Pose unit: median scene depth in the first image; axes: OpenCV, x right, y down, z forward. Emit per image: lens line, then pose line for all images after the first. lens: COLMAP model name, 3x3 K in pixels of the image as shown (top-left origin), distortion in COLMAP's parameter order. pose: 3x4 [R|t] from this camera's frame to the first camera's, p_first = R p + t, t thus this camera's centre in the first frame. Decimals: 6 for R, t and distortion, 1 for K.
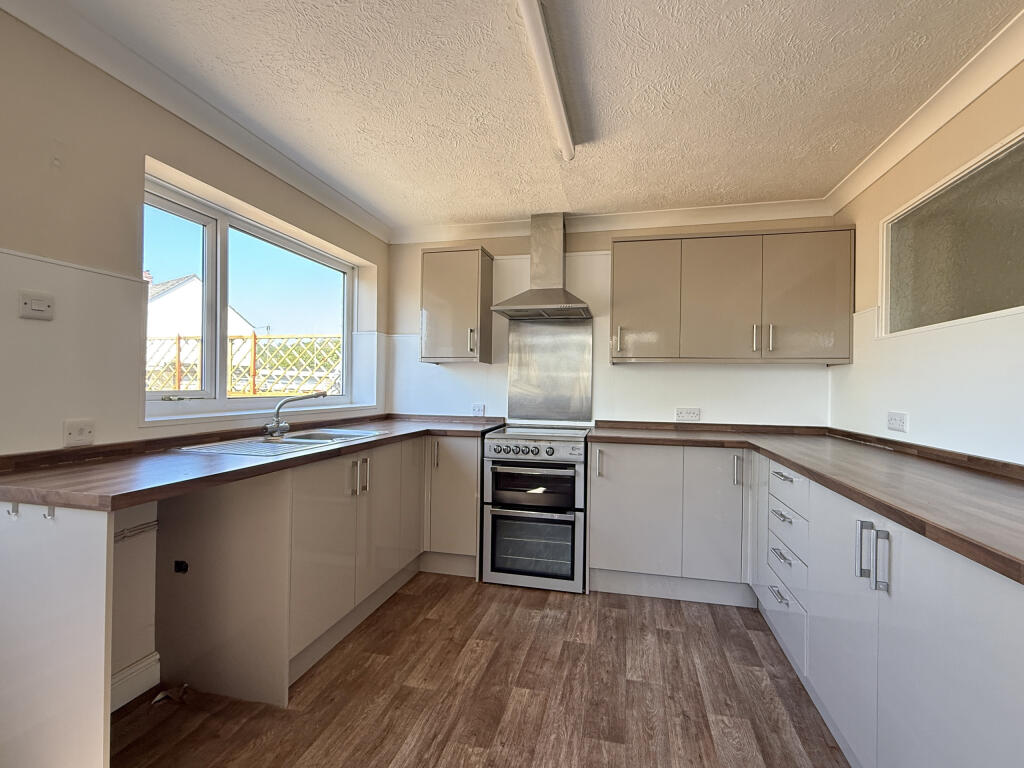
lens RADIAL K [[480.5, 0, 512.0], [0, 480.5, 384.0], [0, 0, 1]] dist [0.000115, -0.000047]
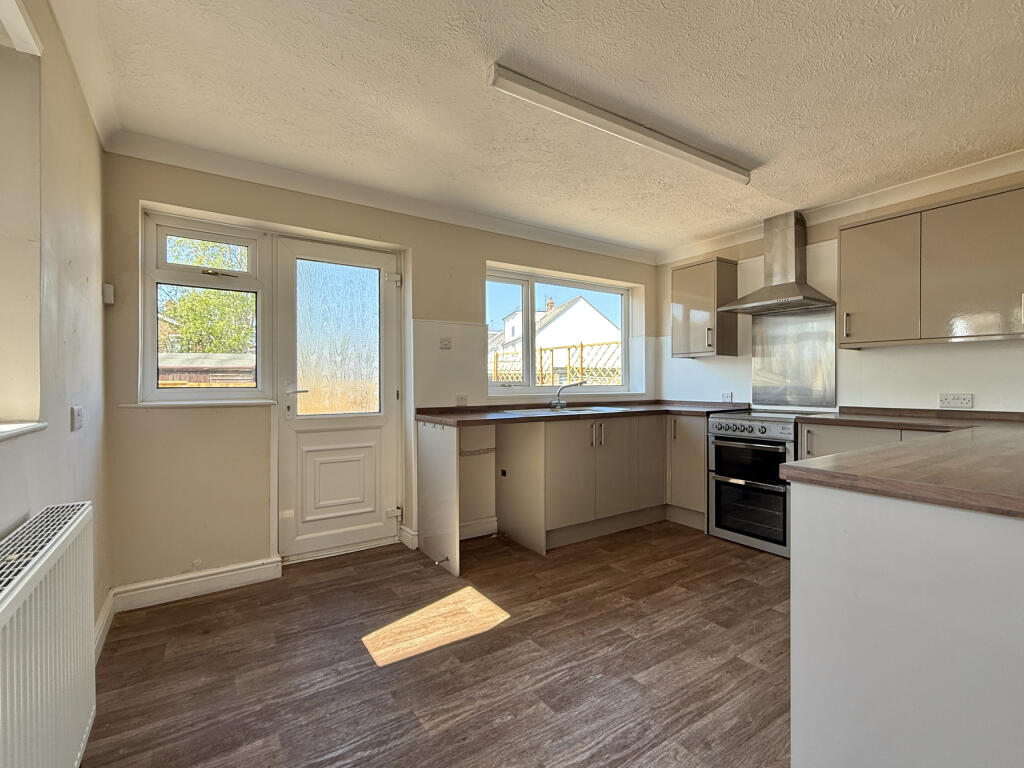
lens RADIAL K [[480.5, 0, 512.0], [0, 480.5, 384.0], [0, 0, 1]] dist [0.000115, -0.000047]
pose [[0.731870, -0.016000, -0.681257, 0.407606], [0.017136, 0.999840, -0.005073, 0.025194], [0.681229, -0.007961, 0.732027, -0.234401]]
